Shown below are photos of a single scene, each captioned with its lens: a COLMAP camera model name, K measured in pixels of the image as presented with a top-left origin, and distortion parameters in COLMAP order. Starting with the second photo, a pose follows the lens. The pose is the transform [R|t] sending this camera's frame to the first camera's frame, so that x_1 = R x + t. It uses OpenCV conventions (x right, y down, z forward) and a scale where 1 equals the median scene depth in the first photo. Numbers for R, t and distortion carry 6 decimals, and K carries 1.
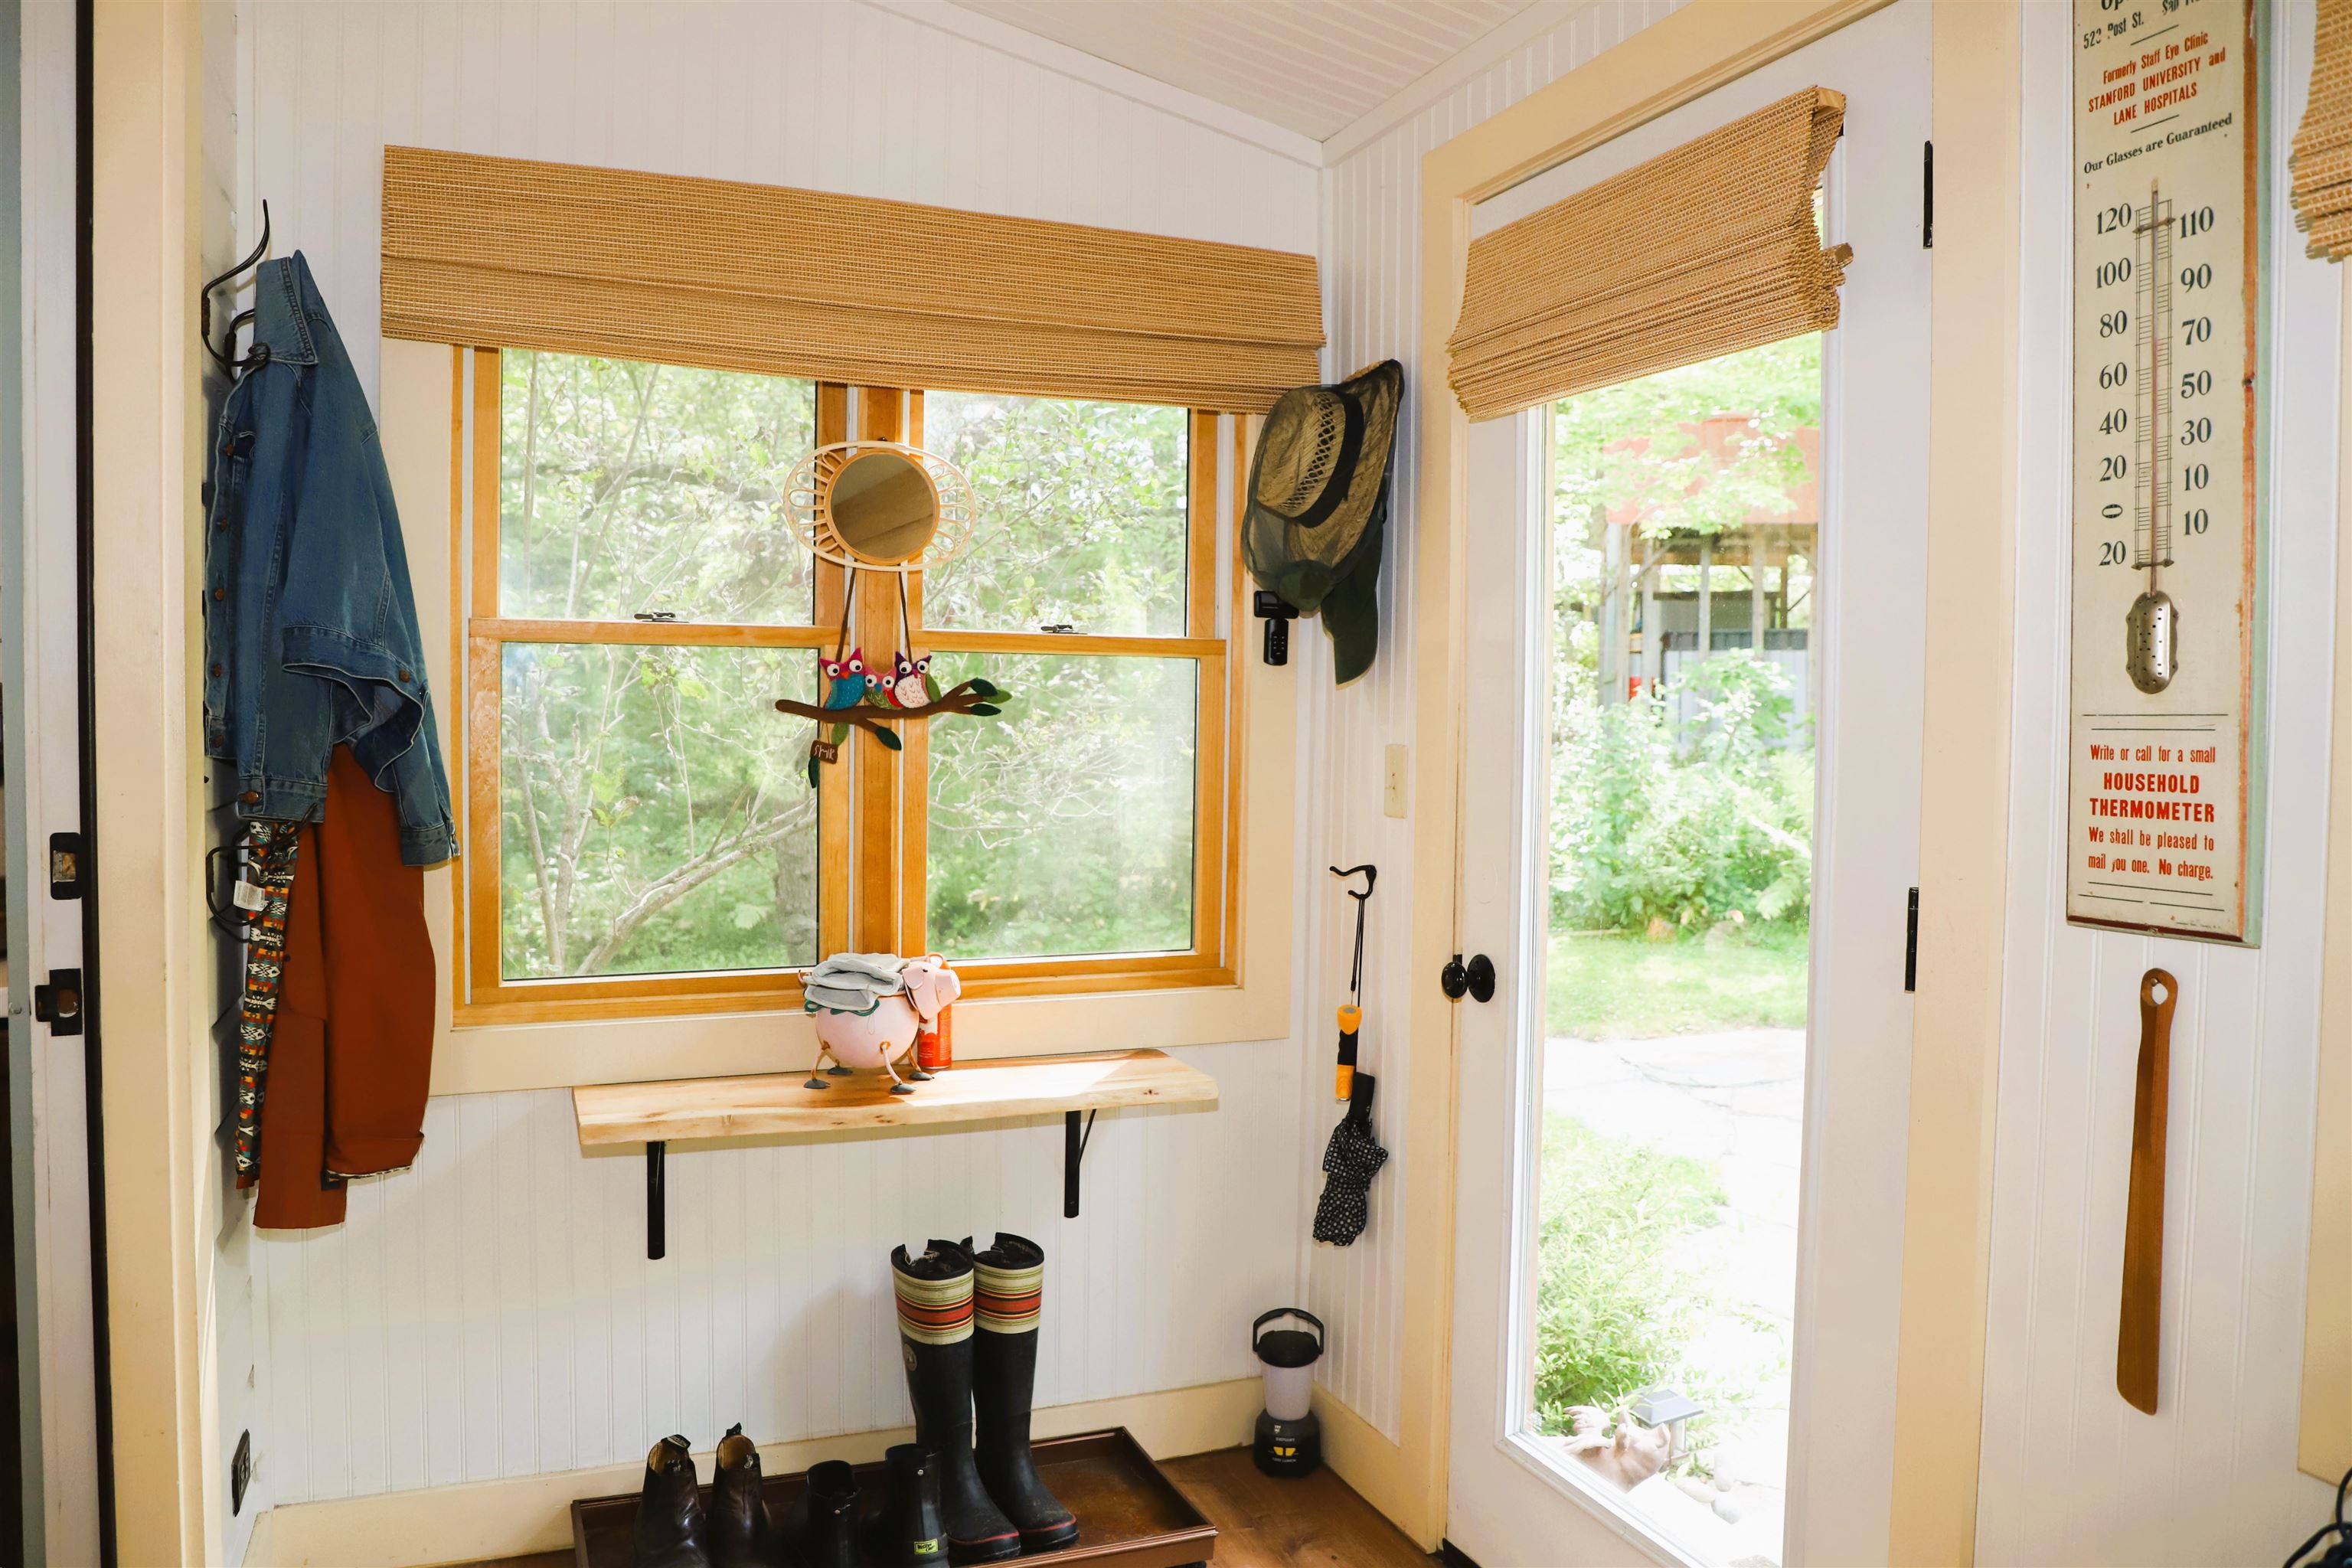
lens RADIAL K [[1594.2, 0, 1176.2], [0, 1594.2, 772.8], [0, 0, 1]] dist [-0.080757, 0.038027]
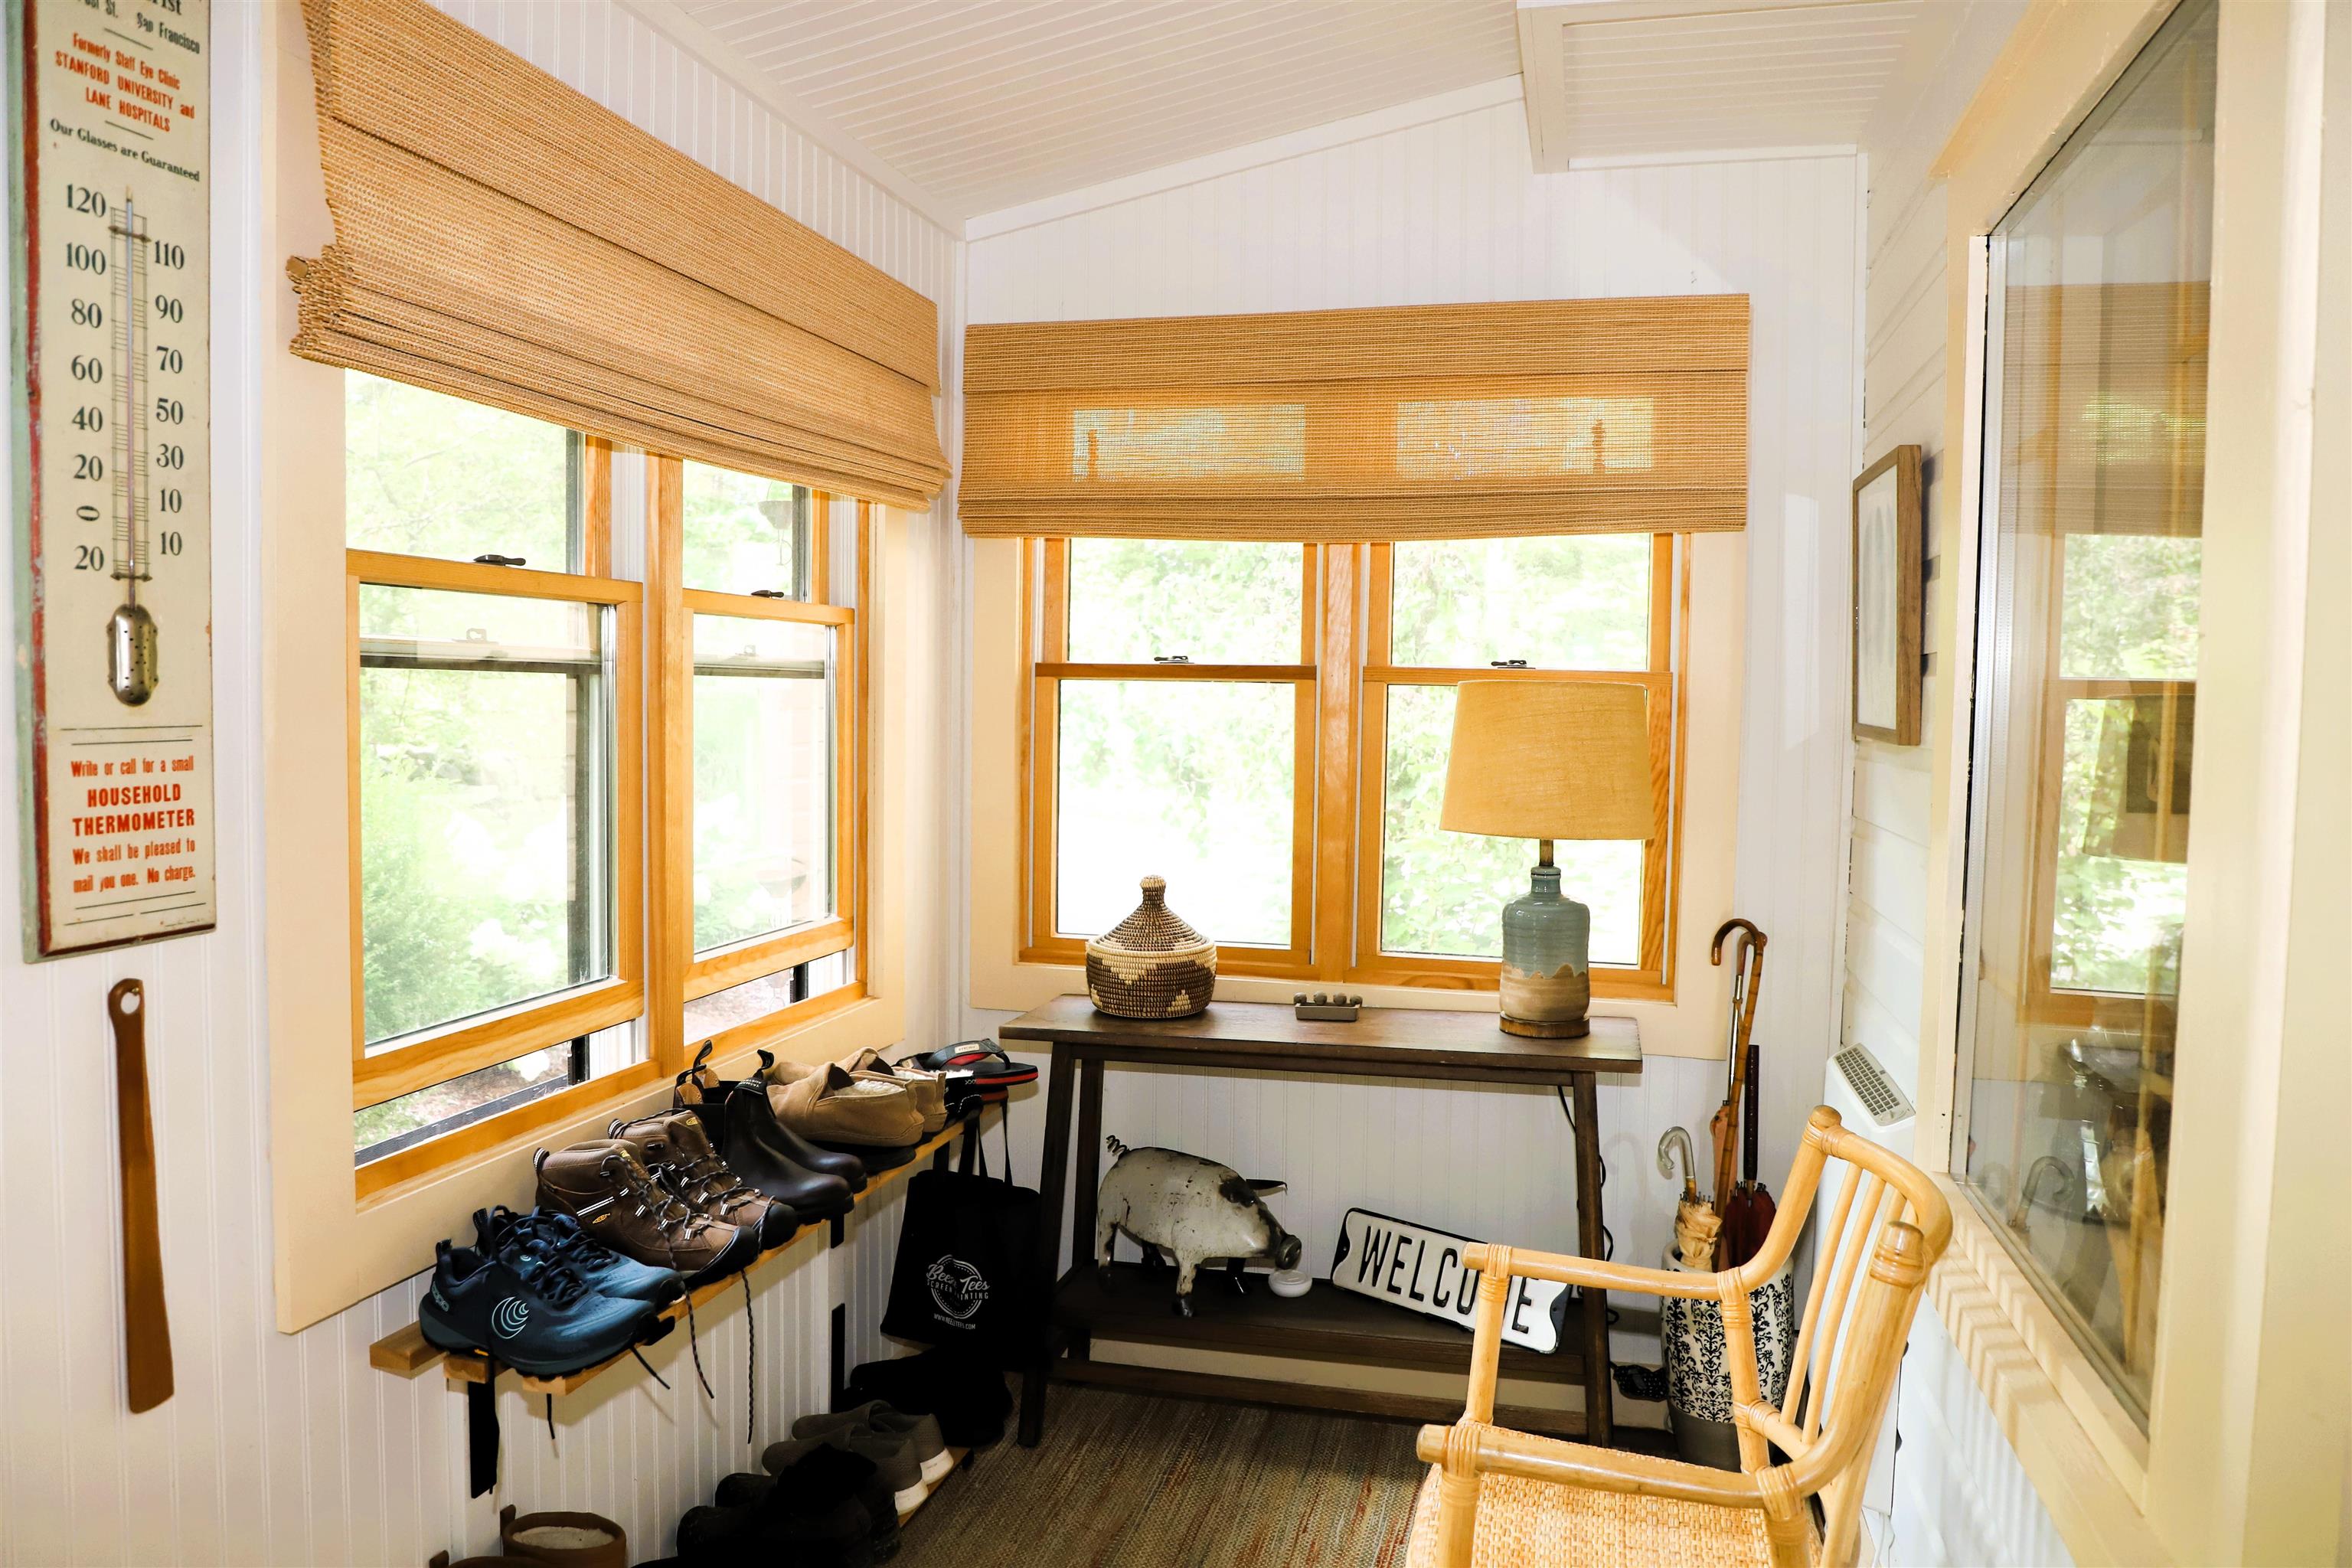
lens RADIAL K [[1594.2, 0, 1176.2], [0, 1594.2, 772.8], [0, 0, 1]] dist [-0.080757, 0.038027]
pose [[-0.788154, -0.052804, 0.613208, -0.517298], [-0.001480, 0.996473, 0.083906, -0.093279], [-0.615476, 0.065223, -0.785452, 1.375935]]
